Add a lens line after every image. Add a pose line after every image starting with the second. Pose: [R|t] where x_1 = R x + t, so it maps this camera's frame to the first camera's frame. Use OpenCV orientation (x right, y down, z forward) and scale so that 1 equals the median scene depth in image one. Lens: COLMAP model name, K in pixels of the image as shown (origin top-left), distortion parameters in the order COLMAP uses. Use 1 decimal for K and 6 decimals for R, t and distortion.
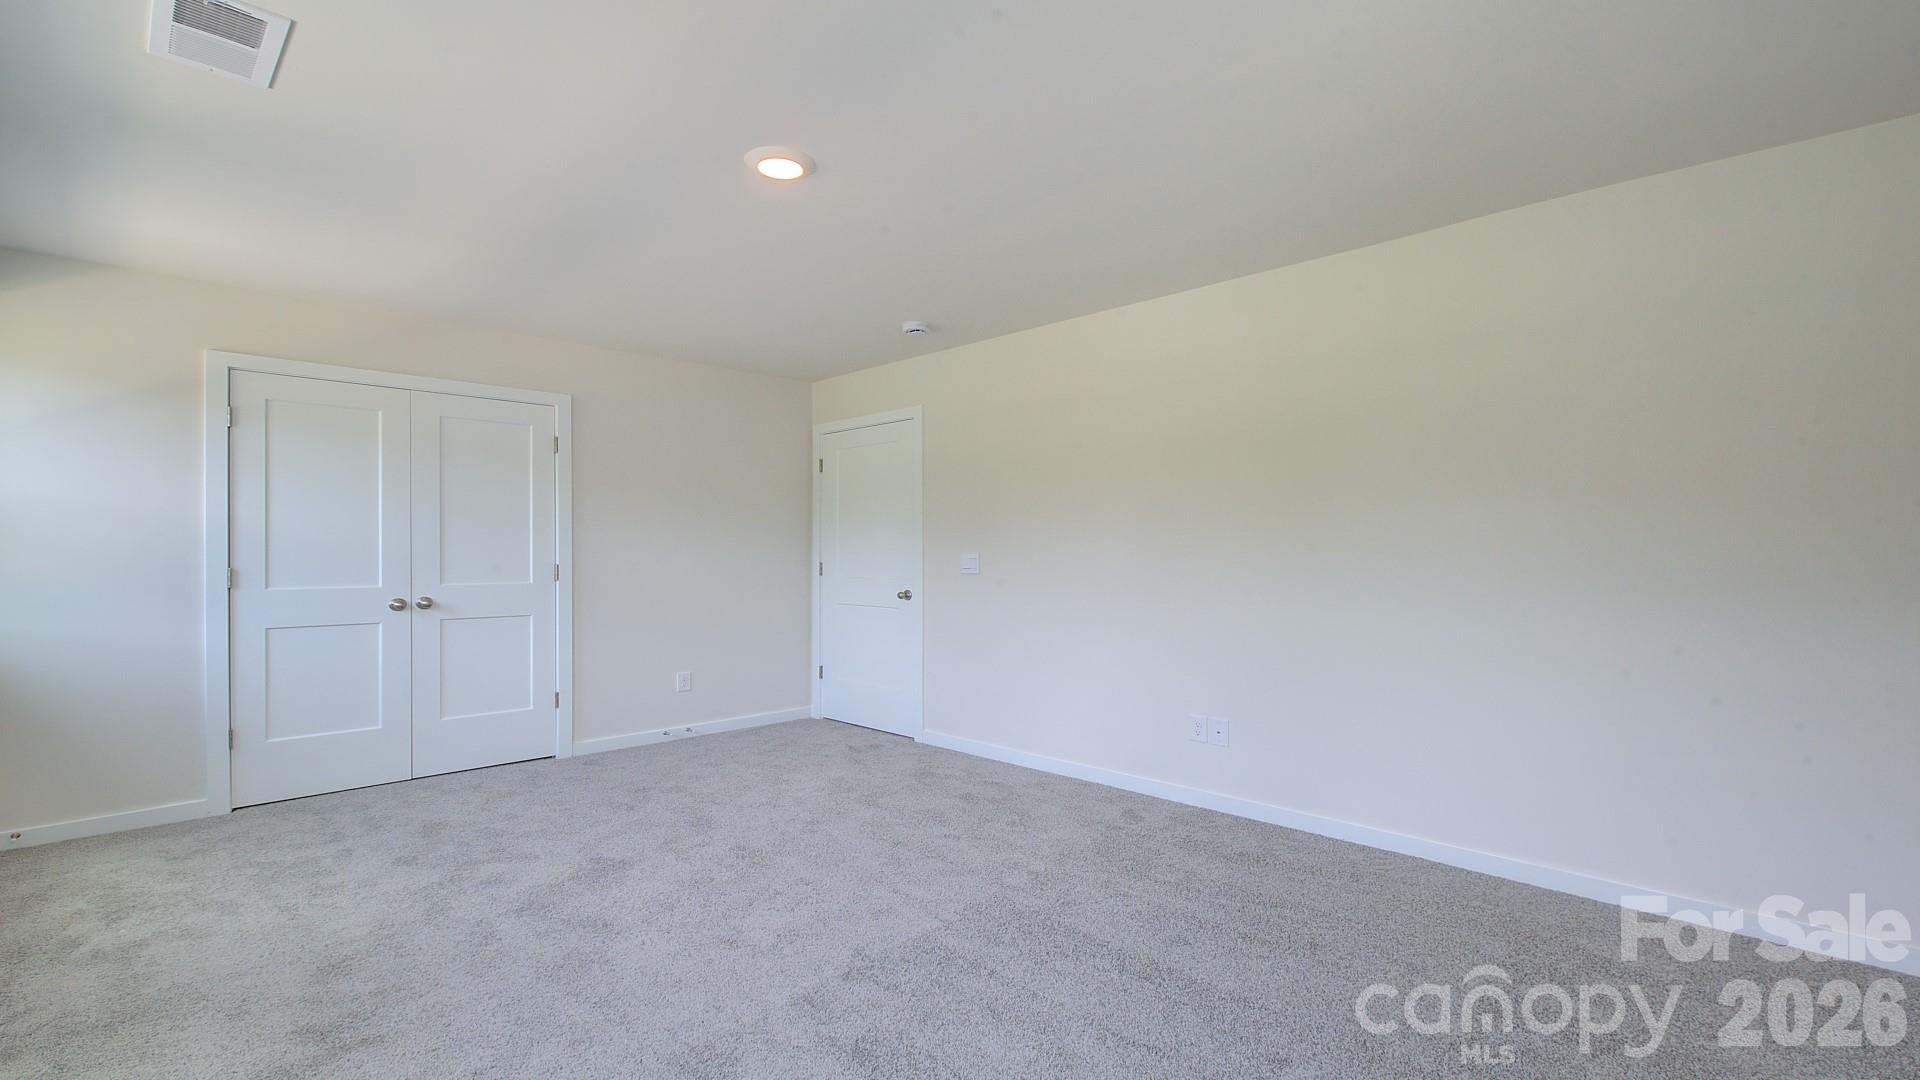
lens RADIAL K [[856.5, 0, 971.7], [0, 856.5, 553.8], [0, 0, 1]] dist [0.000887, -0.000122]
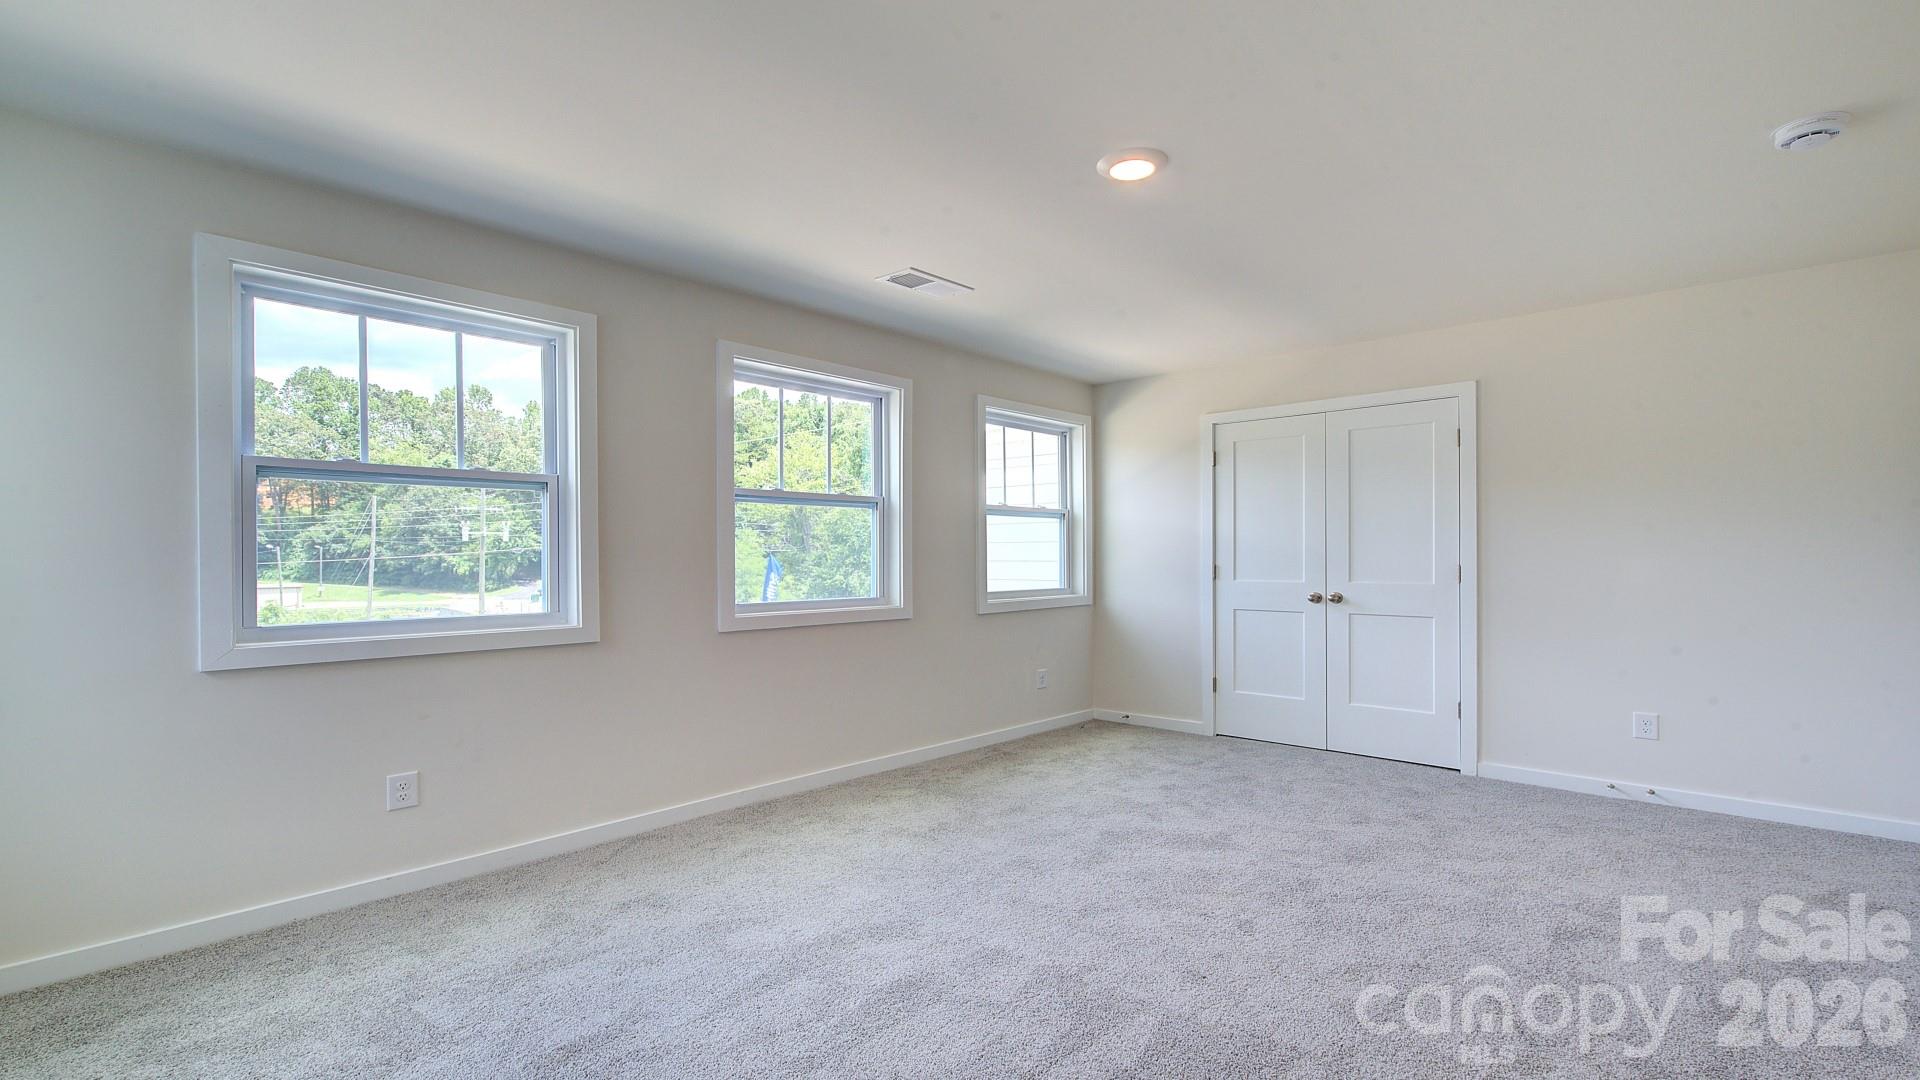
lens RADIAL K [[856.5, 0, 971.7], [0, 856.5, 553.8], [0, 0, 1]] dist [0.000887, -0.000122]
pose [[0.030520, -0.003248, -0.999529, 0.537612], [0.002648, 0.999991, -0.003169, 0.001997], [0.999531, -0.002550, 0.030528, 0.546030]]
